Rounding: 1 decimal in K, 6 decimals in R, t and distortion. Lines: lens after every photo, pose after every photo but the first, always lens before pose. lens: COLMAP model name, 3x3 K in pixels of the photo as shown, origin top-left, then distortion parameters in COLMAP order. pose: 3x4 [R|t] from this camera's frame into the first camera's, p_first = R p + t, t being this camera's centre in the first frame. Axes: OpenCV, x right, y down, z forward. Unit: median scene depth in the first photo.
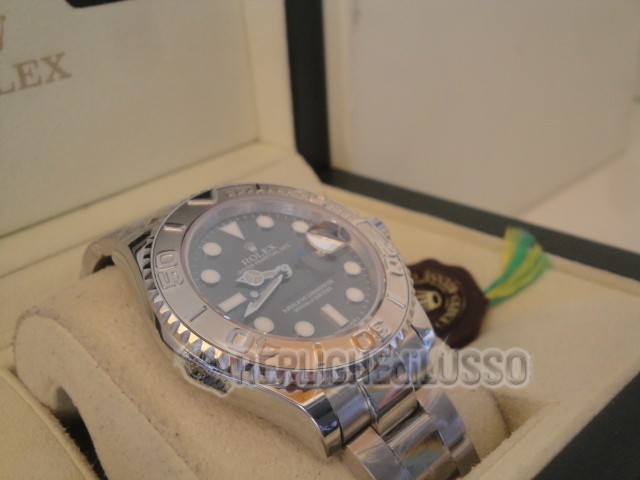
lens RADIAL K [[822.1, 0, 319.4], [0, 822.1, 245.2], [0, 0, 1]] dist [0.025642, 0.000000]
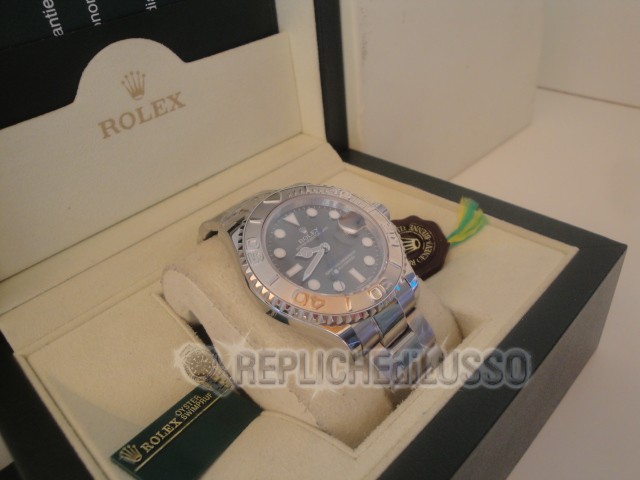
lens RADIAL K [[517.5, 0, 323.5], [0, 517.5, 236.1], [0, 0, 1]] dist [-0.152114, 0.097661]
pose [[0.999562, -0.014112, -0.026023, -0.017521], [0.017839, 0.988672, 0.149030, -0.124524], [0.023625, -0.149429, 0.988490, 0.006802]]
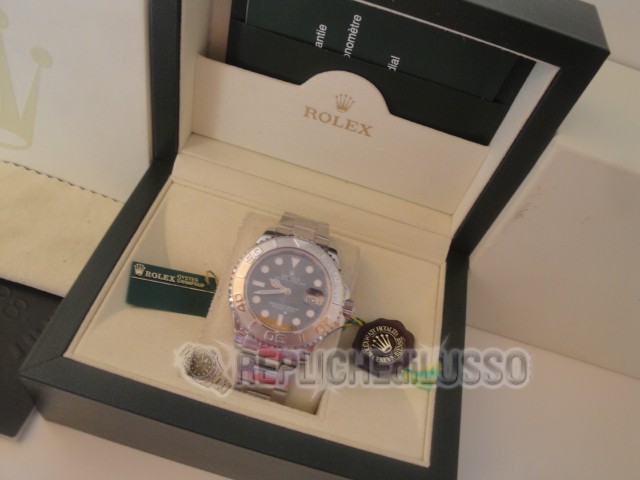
lens RADIAL K [[517.5, 0, 315.9], [0, 517.5, 238.9], [0, 0, 1]] dist [-0.152114, 0.097661]
pose [[0.491575, 0.772080, -0.402799, 0.426346], [-0.586805, 0.635442, 0.501870, -0.763747], [0.643439, -0.010343, 0.765428, -0.069310]]
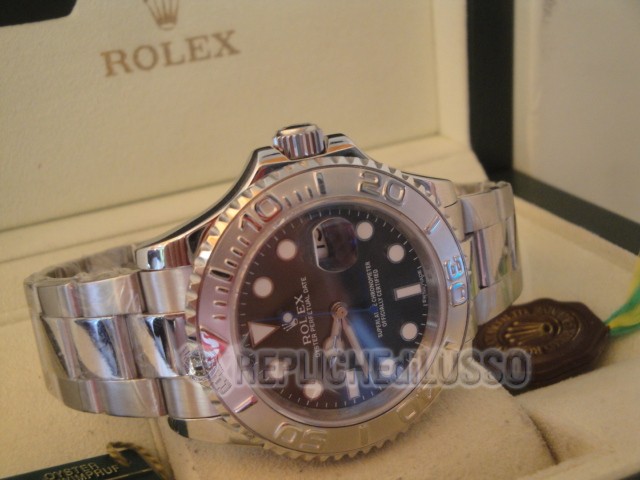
lens RADIAL K [[822.1, 0, 314.1], [0, 822.1, 245.7], [0, 0, 1]] dist [0.025642, 0.000000]
pose [[0.914463, 0.139728, -0.379780, 0.282380], [-0.142017, 0.989617, 0.022137, 0.003810], [0.378930, 0.033692, 0.924812, 0.085764]]
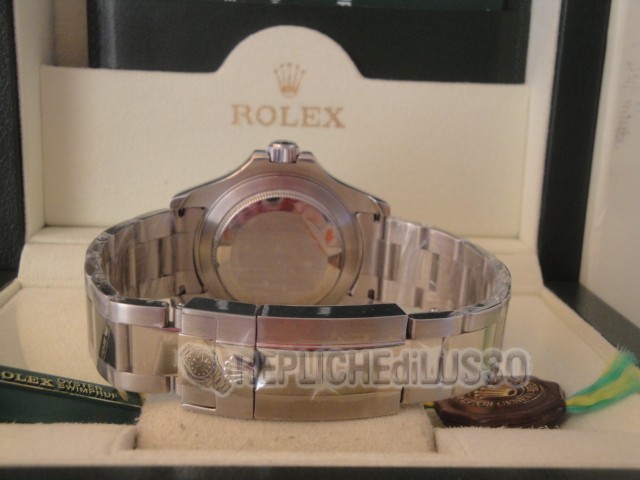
lens RADIAL K [[822.1, 0, 321.3], [0, 822.1, 236.4], [0, 0, 1]] dist [0.025642, 0.000000]
pose [[0.732189, 0.242993, -0.636281, 0.654618], [-0.376316, 0.922982, -0.080557, 0.081641], [0.567701, 0.298426, 0.767240, 0.081168]]
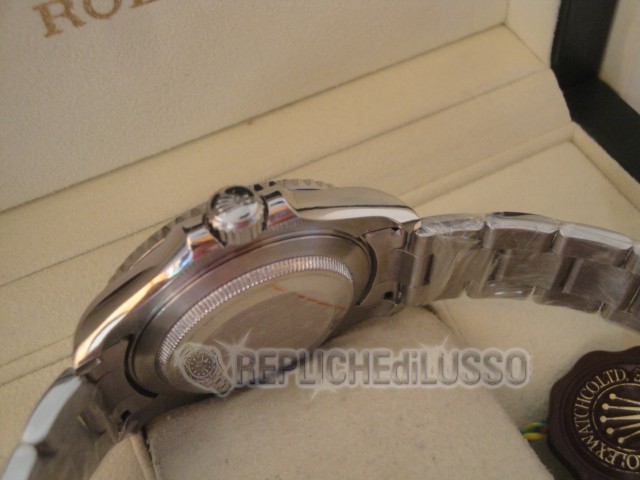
lens RADIAL K [[822.1, 0, 325.3], [0, 822.1, 240.7], [0, 0, 1]] dist [0.025642, 0.000000]
pose [[0.939343, 0.268055, -0.213964, -0.025969], [-0.144594, 0.875197, 0.461653, -0.431744], [0.311009, -0.402713, 0.860869, 0.409253]]
